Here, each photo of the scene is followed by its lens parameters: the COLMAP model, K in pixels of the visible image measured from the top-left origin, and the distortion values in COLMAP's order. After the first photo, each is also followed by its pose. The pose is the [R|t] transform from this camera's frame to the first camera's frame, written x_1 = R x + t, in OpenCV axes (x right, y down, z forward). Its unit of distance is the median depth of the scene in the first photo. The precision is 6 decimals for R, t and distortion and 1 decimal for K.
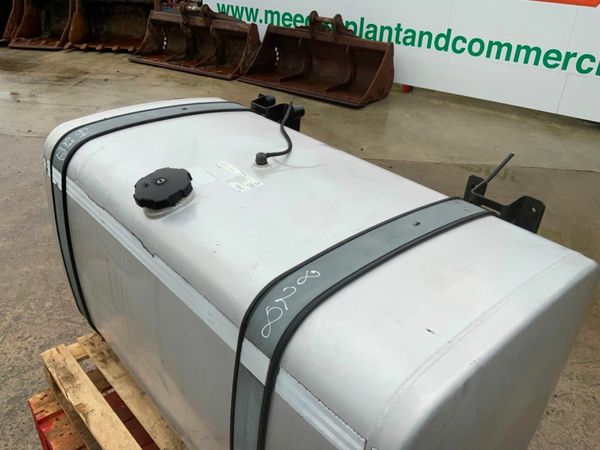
lens RADIAL K [[495.9, 0, 299.7], [0, 495.9, 228.1], [0, 0, 1]] dist [0.060706, -0.110728]
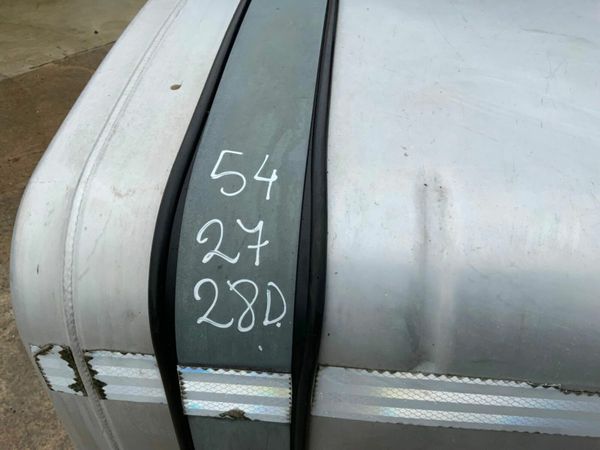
lens RADIAL K [[495.9, 0, 299.9], [0, 495.9, 226.1], [0, 0, 1]] dist [0.060706, -0.110728]
pose [[0.733923, -0.506318, 0.452768, -0.100318], [0.375729, 0.857944, 0.350370, -0.045296], [-0.565848, -0.087026, 0.819904, 0.151300]]
